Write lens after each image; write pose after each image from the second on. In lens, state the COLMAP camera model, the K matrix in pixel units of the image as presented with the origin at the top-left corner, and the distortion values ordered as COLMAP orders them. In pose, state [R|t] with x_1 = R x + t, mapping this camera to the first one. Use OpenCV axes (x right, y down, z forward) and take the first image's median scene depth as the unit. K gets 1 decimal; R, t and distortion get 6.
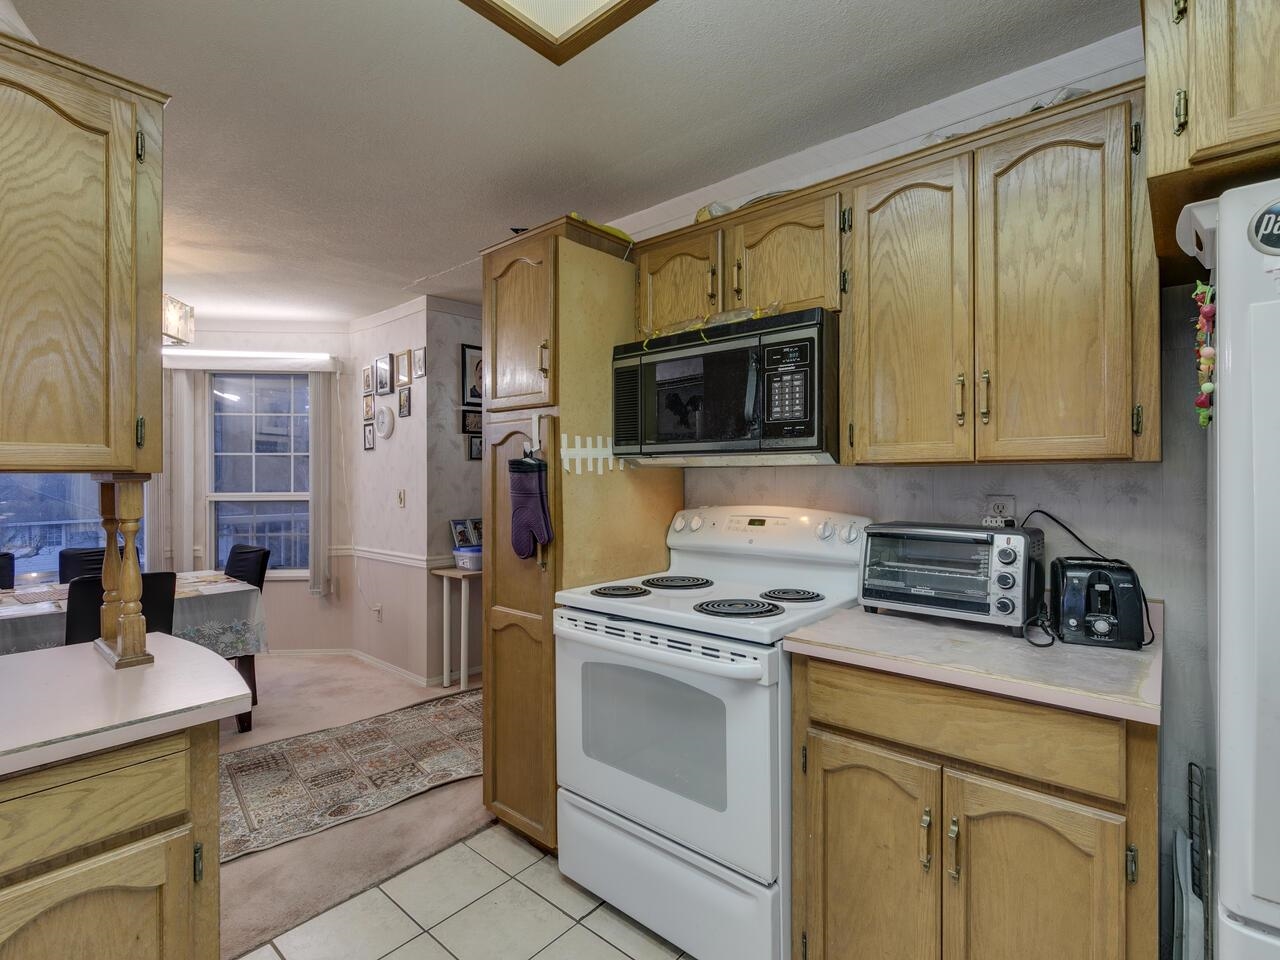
lens RADIAL K [[619.7, 0, 638.1], [0, 619.7, 474.6], [0, 0, 1]] dist [0.000495, -0.000142]
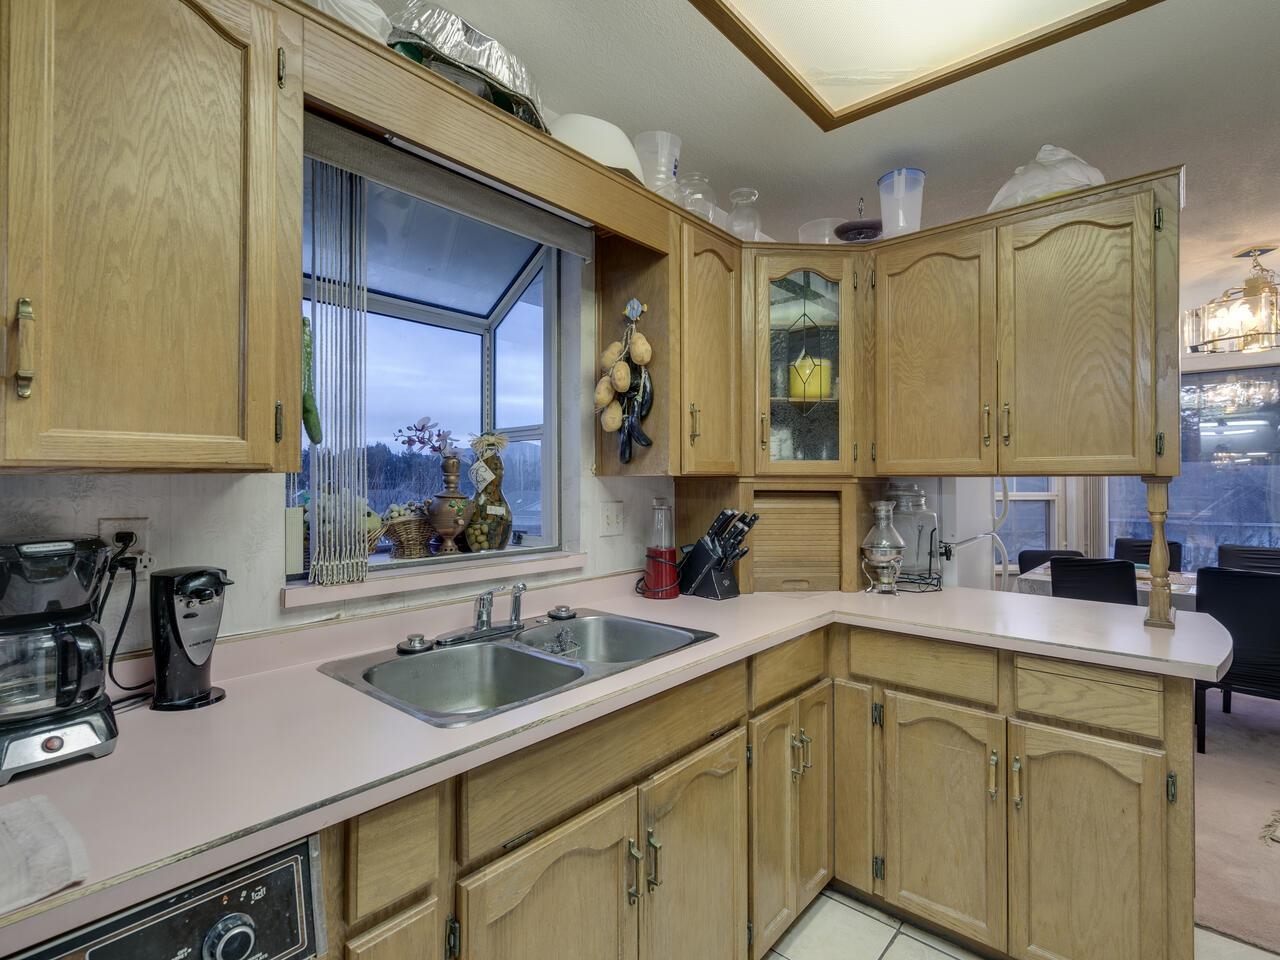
lens RADIAL K [[619.7, 0, 638.1], [0, 619.7, 474.6], [0, 0, 1]] dist [0.000495, -0.000142]
pose [[-0.007604, -0.004165, -0.999962, 0.298880], [0.002919, 0.999987, -0.004187, -0.001877], [0.999967, -0.002951, -0.007592, -0.036983]]
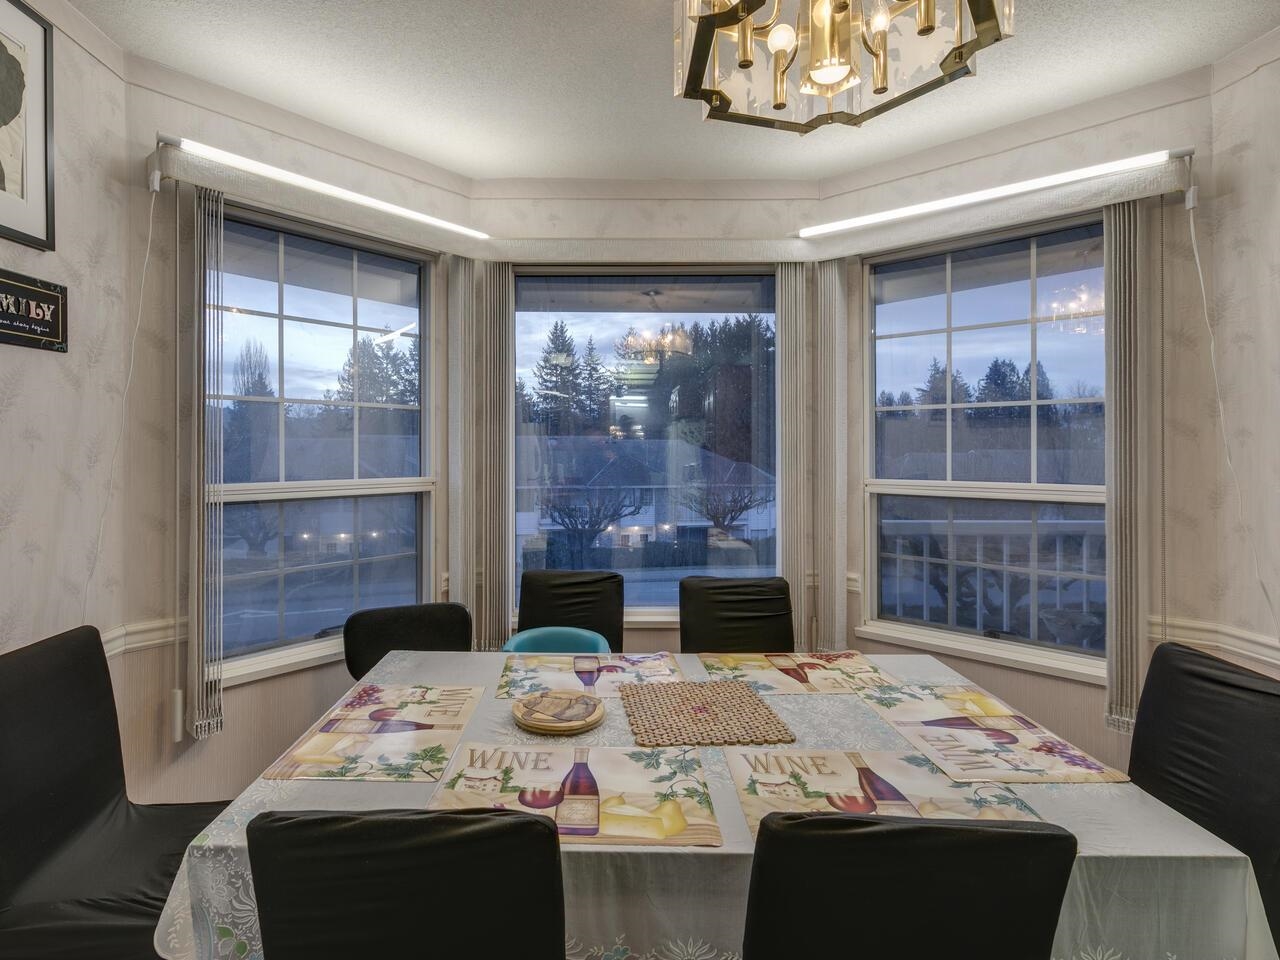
lens RADIAL K [[652.2, 0, 627.6], [0, 652.2, 446.6], [0, 0, 1]] dist [-0.004469, -0.000396]
pose [[0.707532, -0.002684, -0.706677, -0.951871], [0.002278, 0.999996, -0.001517, 0.000949], [0.706678, -0.000536, 0.707535, 0.948125]]
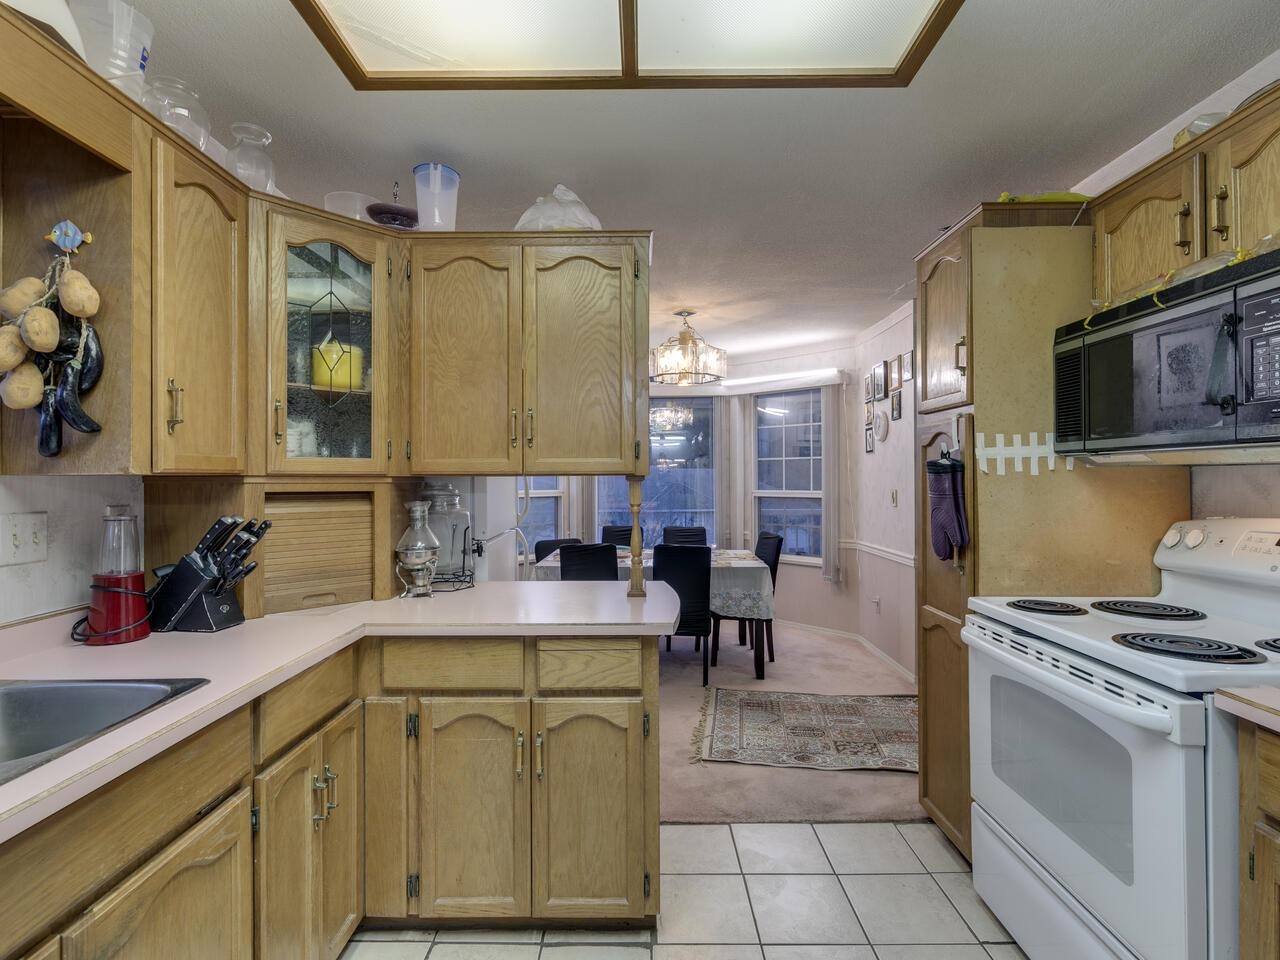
lens RADIAL K [[619.7, 0, 638.1], [0, 619.7, 474.6], [0, 0, 1]] dist [0.000495, -0.000142]
pose [[0.653891, -0.003329, -0.756581, 0.249365], [0.002895, 0.999994, -0.001897, -0.001005], [0.756583, -0.000950, 0.653897, -0.021386]]
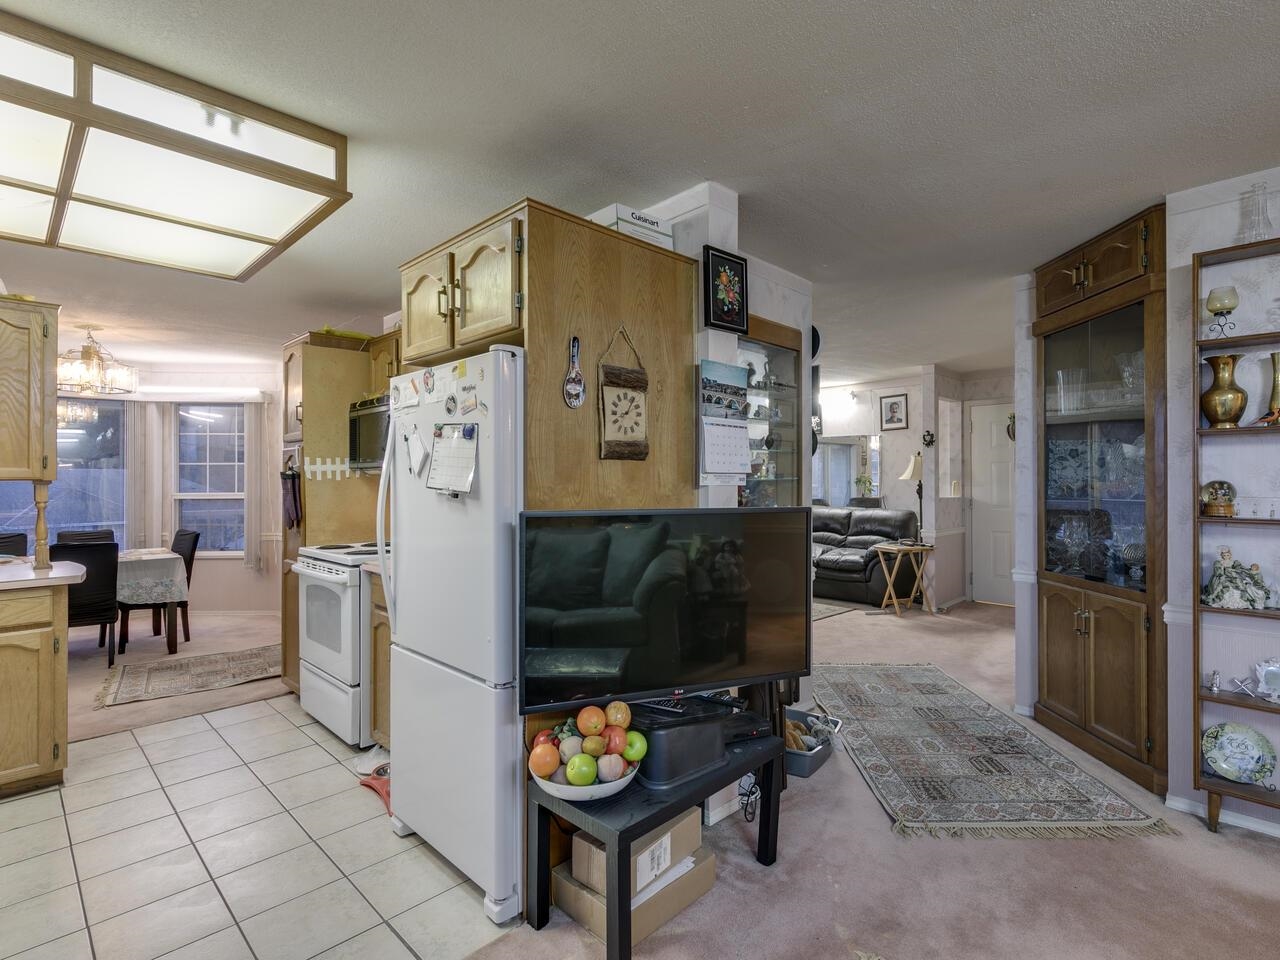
lens RADIAL K [[639.0, 0, 663.4], [0, 639.0, 473.8], [0, 0, 1]] dist [-0.001190, -0.001008]
pose [[0.999054, -0.000882, -0.043480, 0.928666], [0.000626, 0.999982, -0.005908, -0.007069], [0.043485, 0.005875, 0.999037, -0.725802]]
